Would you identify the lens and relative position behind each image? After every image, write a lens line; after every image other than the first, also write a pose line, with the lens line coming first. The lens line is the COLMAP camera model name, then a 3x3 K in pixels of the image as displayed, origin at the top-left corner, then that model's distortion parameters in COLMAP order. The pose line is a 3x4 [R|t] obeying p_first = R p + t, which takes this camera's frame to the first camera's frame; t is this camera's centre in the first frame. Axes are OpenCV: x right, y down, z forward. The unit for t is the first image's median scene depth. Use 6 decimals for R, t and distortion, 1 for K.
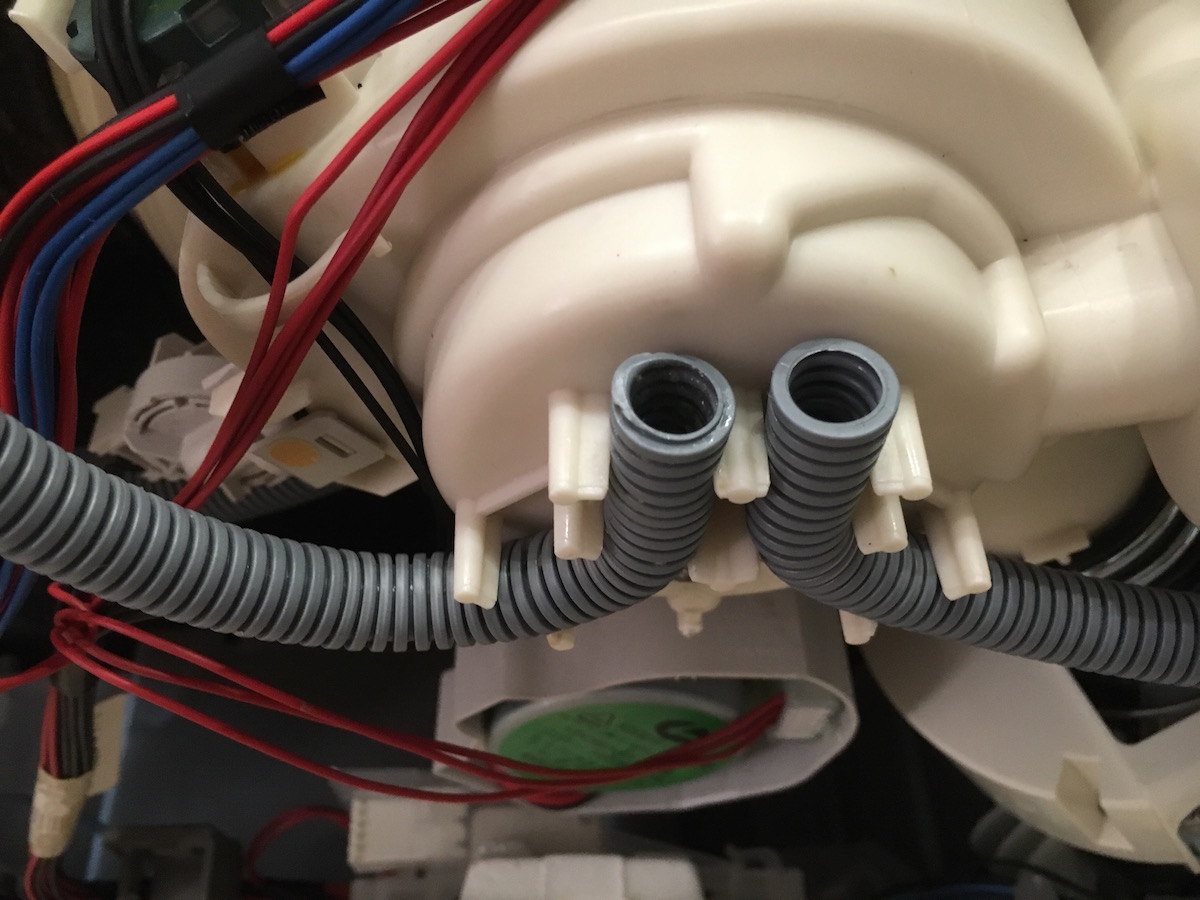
lens RADIAL K [[1013.4, 0, 600.0], [0, 1013.4, 450.0], [0, 0, 1]] dist [0.002616, 0.001751]
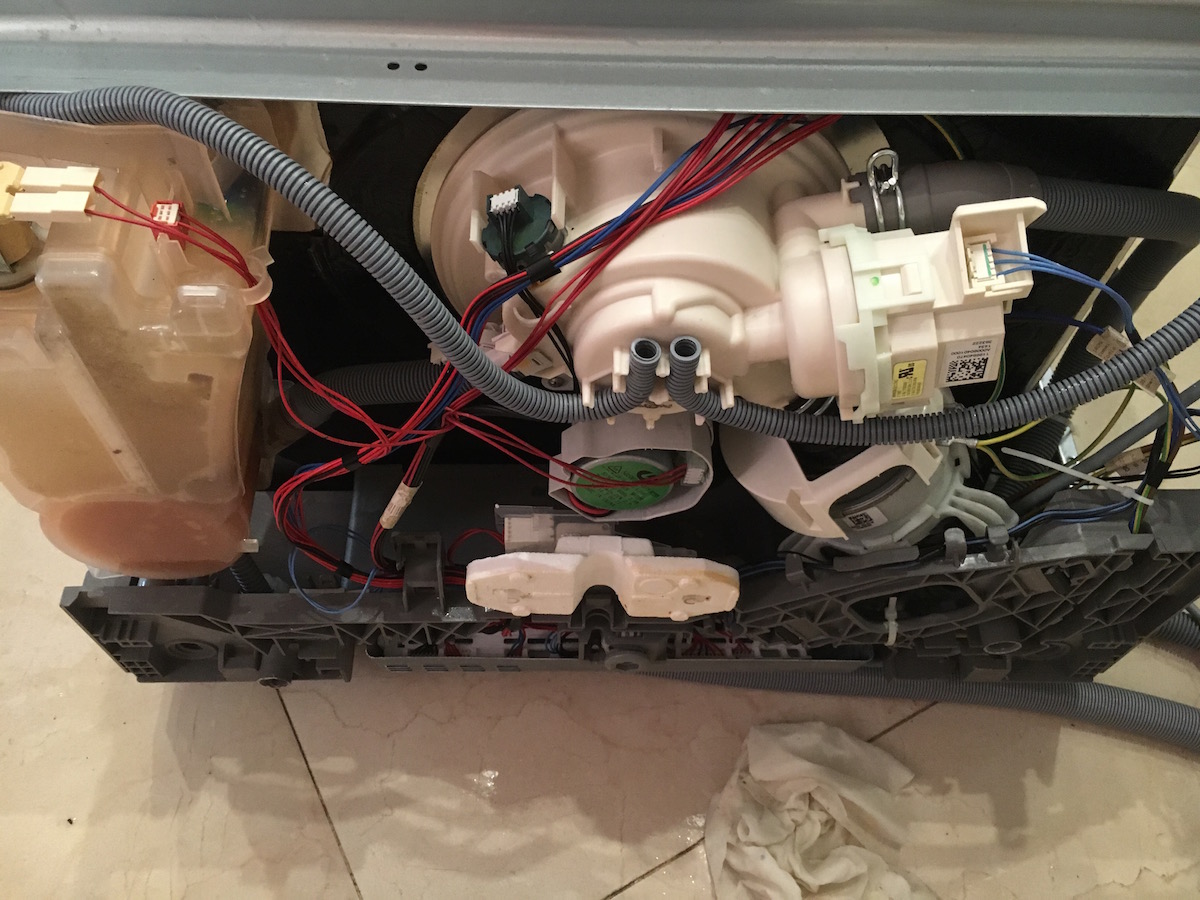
lens RADIAL K [[1013.4, 0, 600.0], [0, 1013.4, 450.0], [0, 0, 1]] dist [0.002616, 0.001751]
pose [[0.999434, 0.024627, 0.022937, -0.169317], [-0.025898, 0.998046, 0.056864, 0.106508], [-0.021492, -0.057426, 0.998118, -2.659208]]
